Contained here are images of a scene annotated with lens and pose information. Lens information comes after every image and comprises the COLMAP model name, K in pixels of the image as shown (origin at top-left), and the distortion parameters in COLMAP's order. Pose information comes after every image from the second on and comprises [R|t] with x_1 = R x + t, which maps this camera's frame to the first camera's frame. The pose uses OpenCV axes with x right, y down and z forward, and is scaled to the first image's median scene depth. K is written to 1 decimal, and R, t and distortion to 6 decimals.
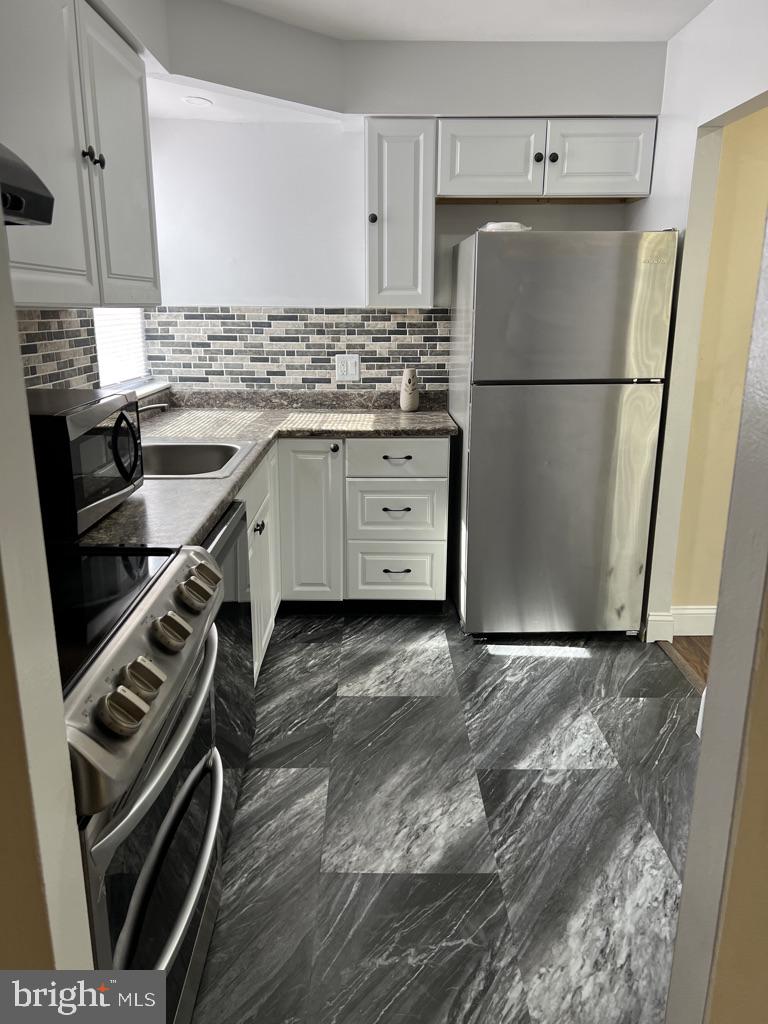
lens RADIAL K [[780.3, 0, 386.8], [0, 780.3, 513.8], [0, 0, 1]] dist [0.040642, -0.035848]
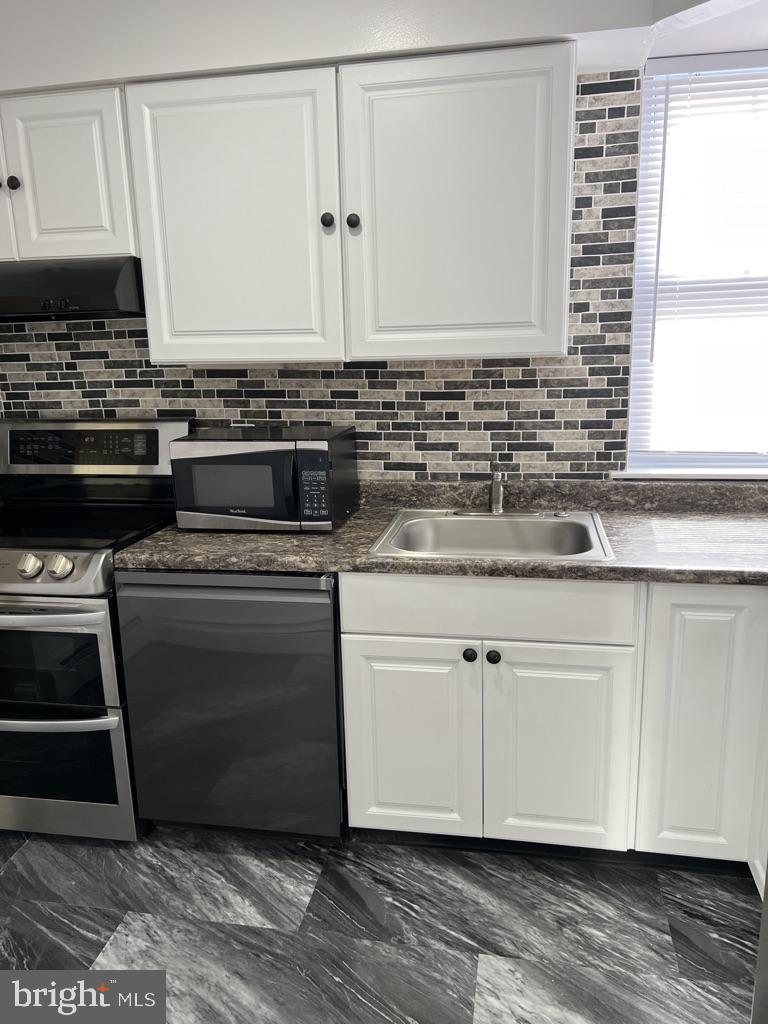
lens RADIAL K [[780.3, 0, 388.4], [0, 780.3, 512.9], [0, 0, 1]] dist [0.040642, -0.035848]
pose [[-0.213639, 0.209881, -0.954101, 0.585093], [-0.229018, 0.938673, 0.257768, -0.305252], [0.949689, 0.273576, -0.152470, 1.096772]]
